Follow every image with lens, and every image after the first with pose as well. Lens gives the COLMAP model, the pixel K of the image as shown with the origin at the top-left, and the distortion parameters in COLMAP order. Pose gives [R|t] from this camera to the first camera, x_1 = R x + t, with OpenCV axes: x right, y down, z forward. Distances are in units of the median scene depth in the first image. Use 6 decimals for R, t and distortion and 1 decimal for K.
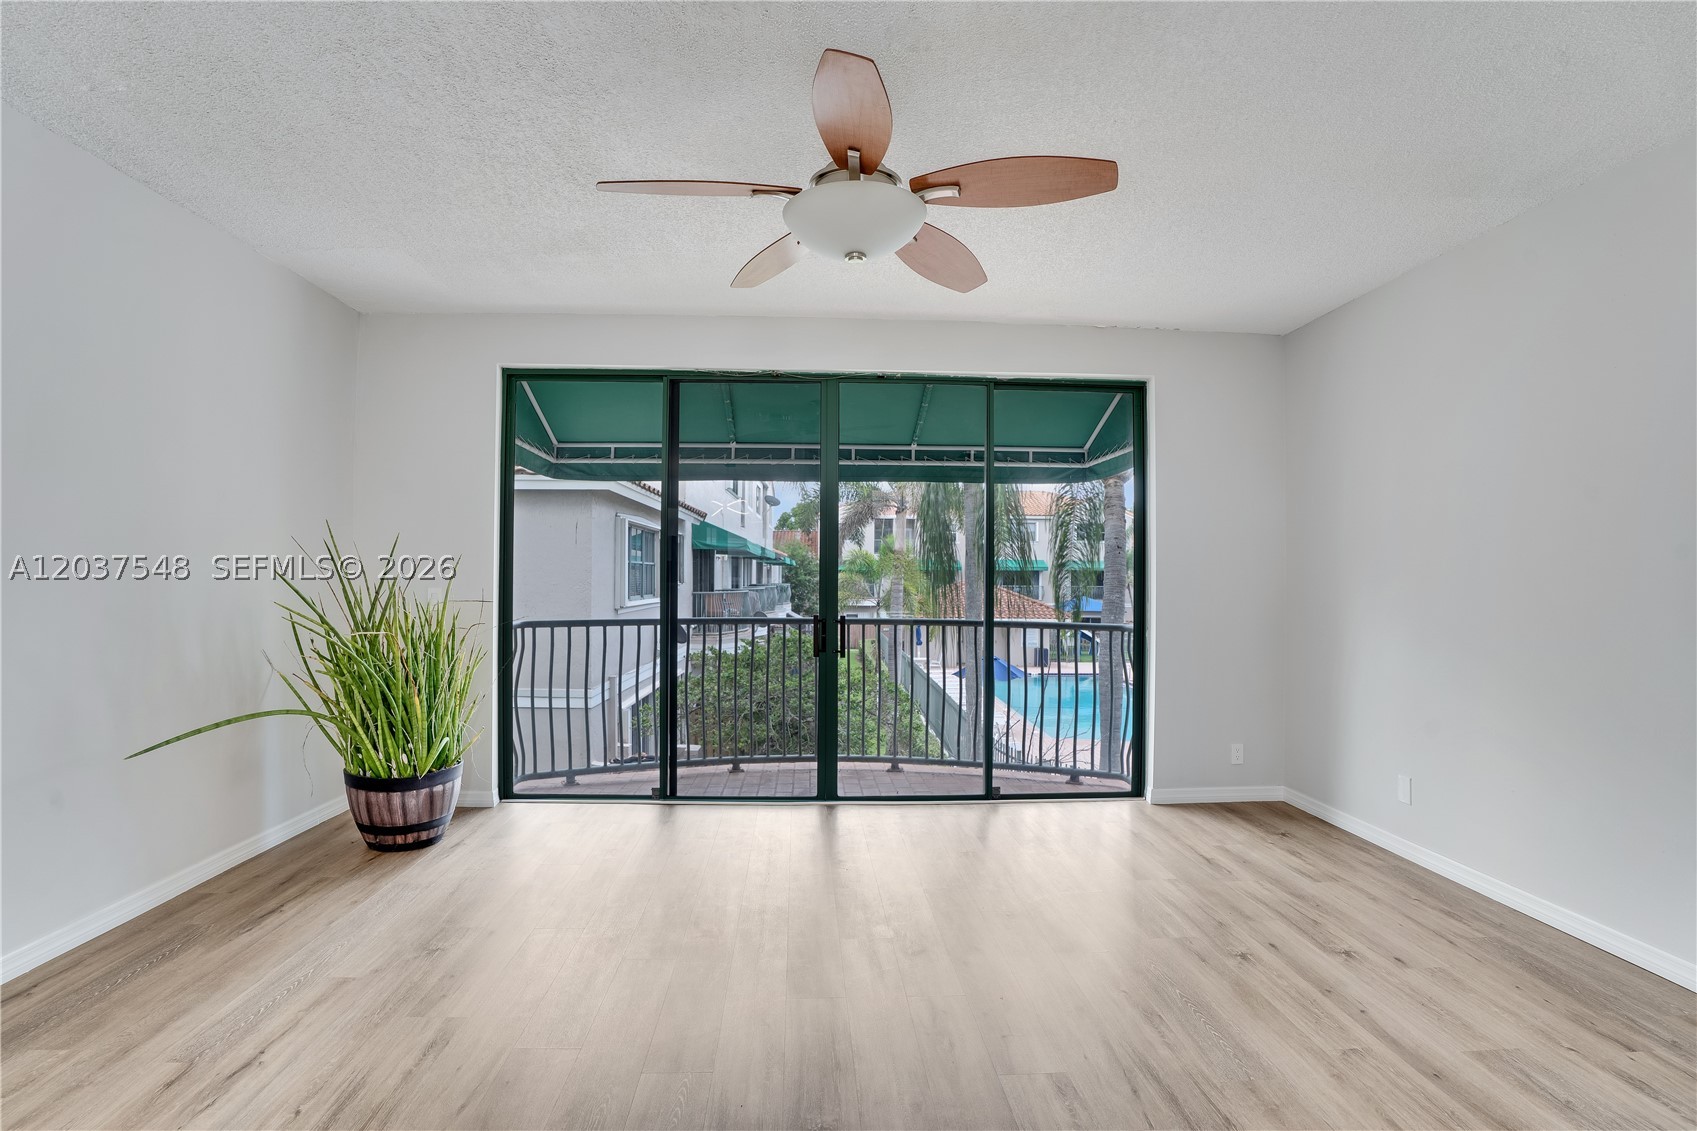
lens RADIAL K [[798.2, 0, 842.0], [0, 798.2, 574.1], [0, 0, 1]] dist [-0.073995, 0.021800]
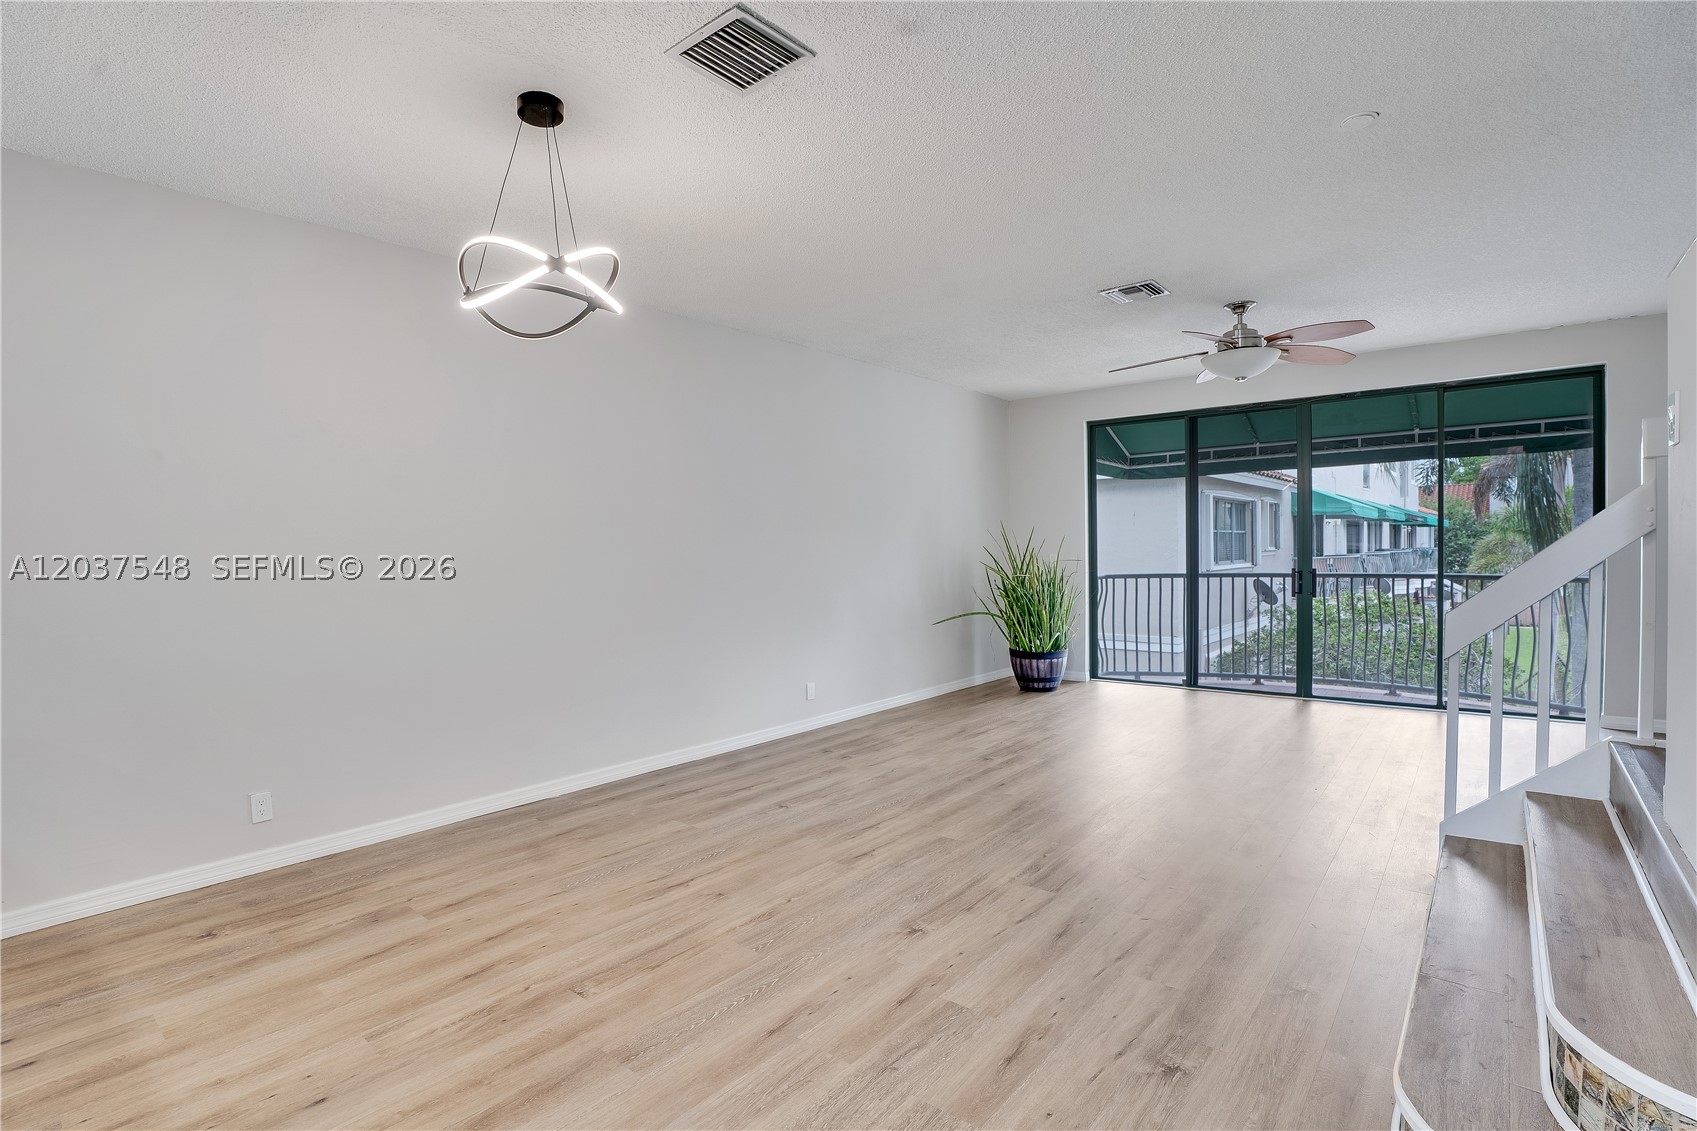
lens RADIAL K [[828.4, 0, 851.6], [0, 828.4, 561.7], [0, 0, 1]] dist [-0.063612, 0.020068]
pose [[0.742208, -0.009561, -0.670102, 0.462703], [0.023578, 0.999652, 0.011853, 0.003691], [0.669755, -0.024597, 0.742175, -0.814210]]
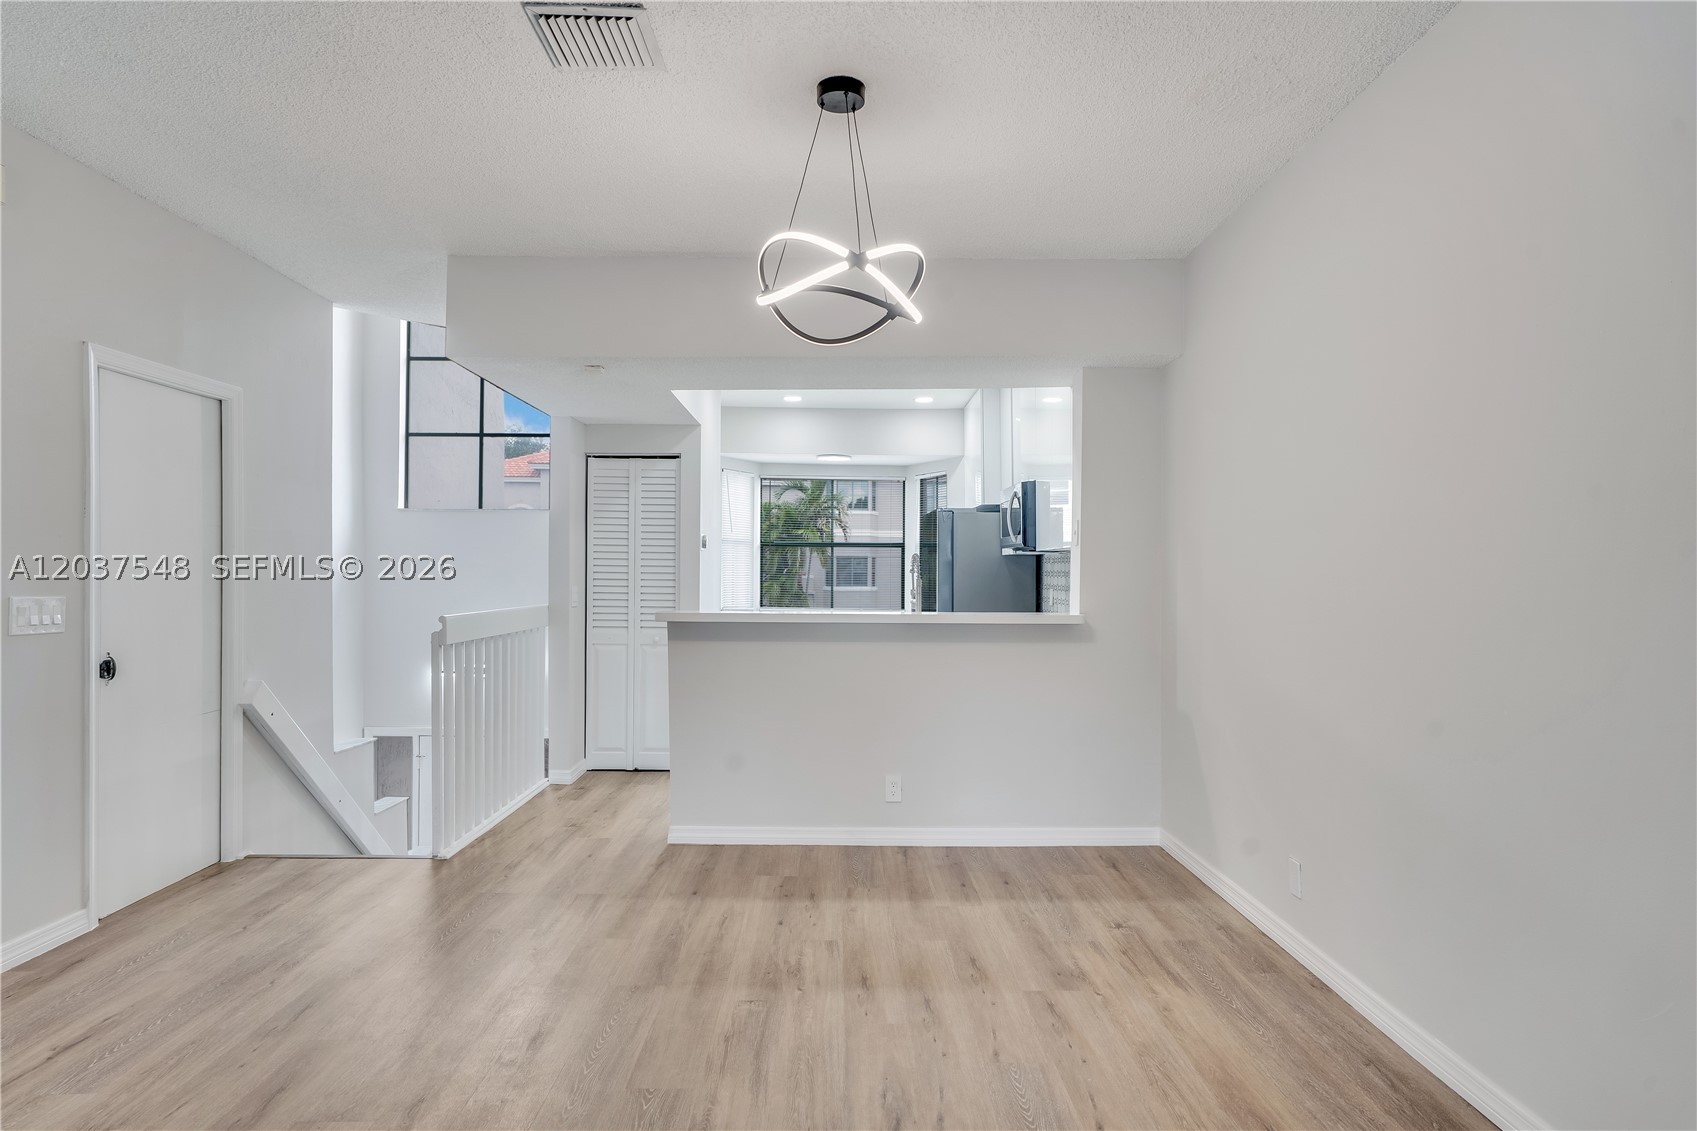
lens RADIAL K [[994.1, 0, 847.7], [0, 994.1, 571.3], [0, 0, 1]] dist [0.001520, 0.000366]
pose [[-0.999080, -0.012267, 0.041087, -0.282862], [-0.012524, 0.999904, -0.006001, -0.001205], [-0.041010, -0.006510, -0.999138, 0.395968]]
